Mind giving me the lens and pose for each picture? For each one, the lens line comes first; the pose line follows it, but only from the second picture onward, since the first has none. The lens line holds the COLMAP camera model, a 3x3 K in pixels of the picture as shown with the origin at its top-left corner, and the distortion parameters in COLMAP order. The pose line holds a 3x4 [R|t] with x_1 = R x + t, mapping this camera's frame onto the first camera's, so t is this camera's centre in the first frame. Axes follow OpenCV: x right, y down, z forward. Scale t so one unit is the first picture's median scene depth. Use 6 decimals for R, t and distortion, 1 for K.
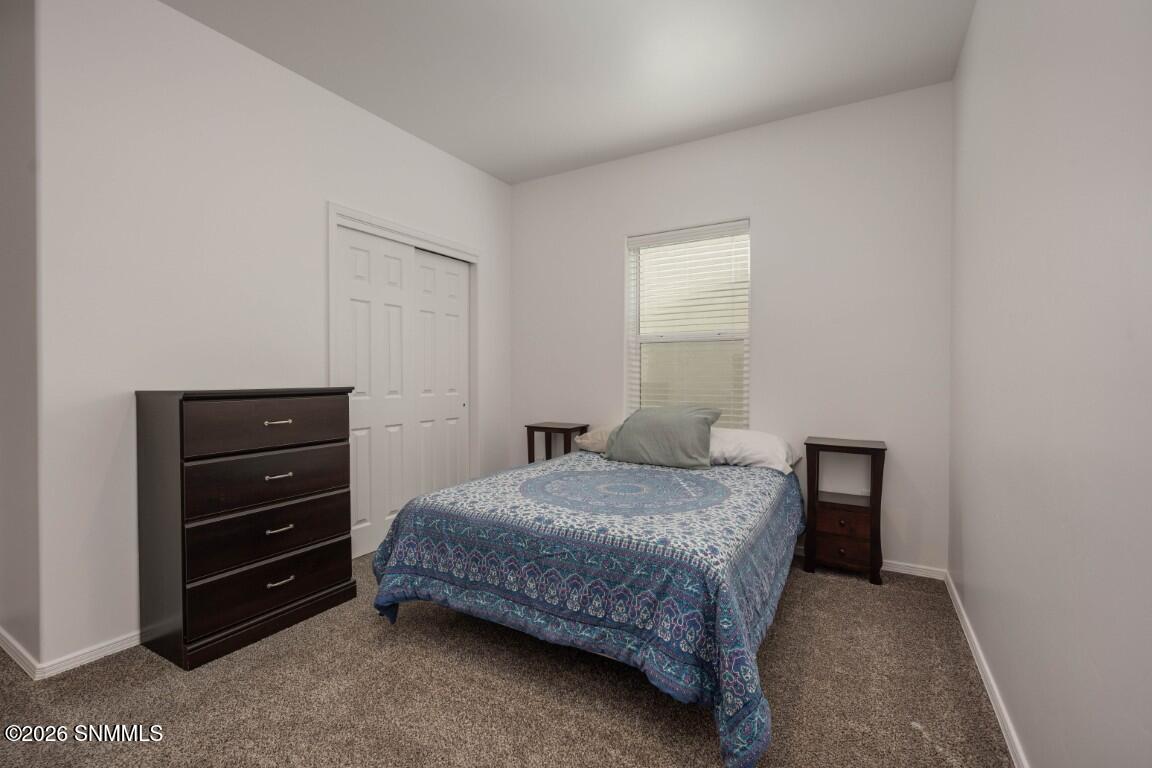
lens RADIAL K [[517.8, 0, 578.6], [0, 517.8, 379.9], [0, 0, 1]] dist [-0.004732, -0.000076]
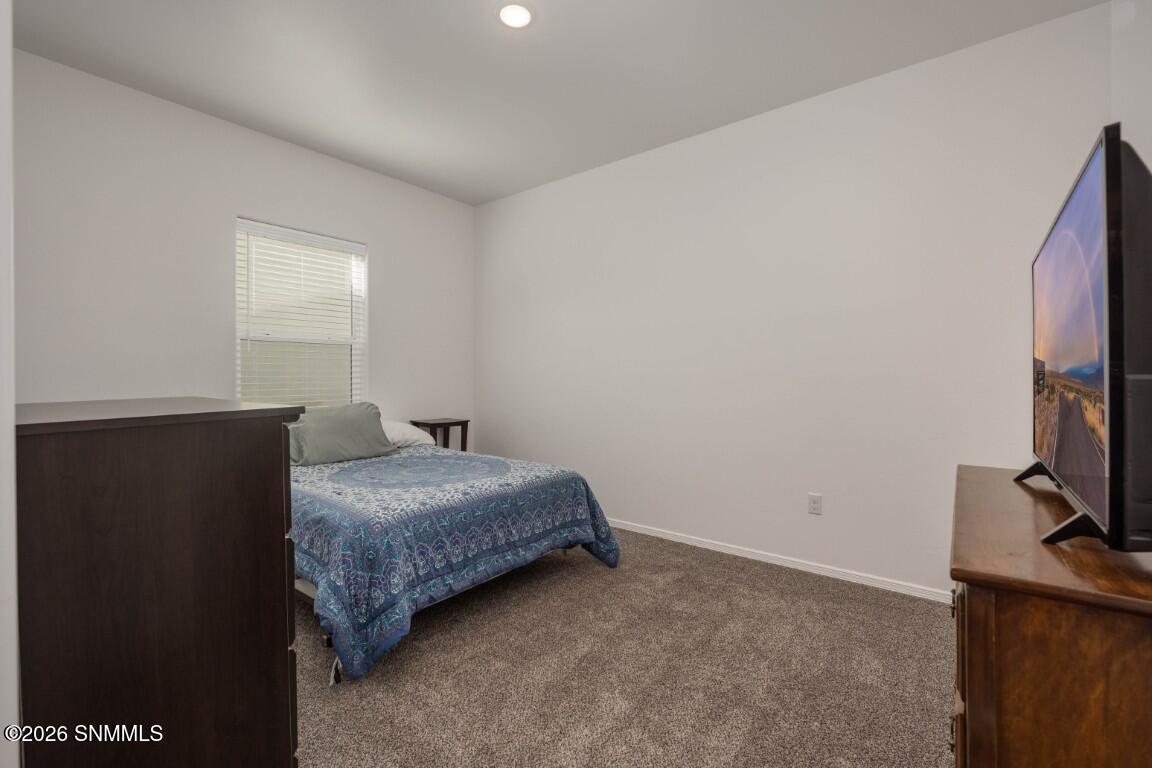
lens RADIAL K [[492.3, 0, 577.6], [0, 492.3, 380.0], [0, 0, 1]] dist [0.000895, -0.000250]
pose [[0.111934, -0.008537, 0.993679, -1.240987], [0.006491, 0.999948, 0.007860, -0.009708], [-0.993694, 0.005571, 0.111984, 0.631695]]
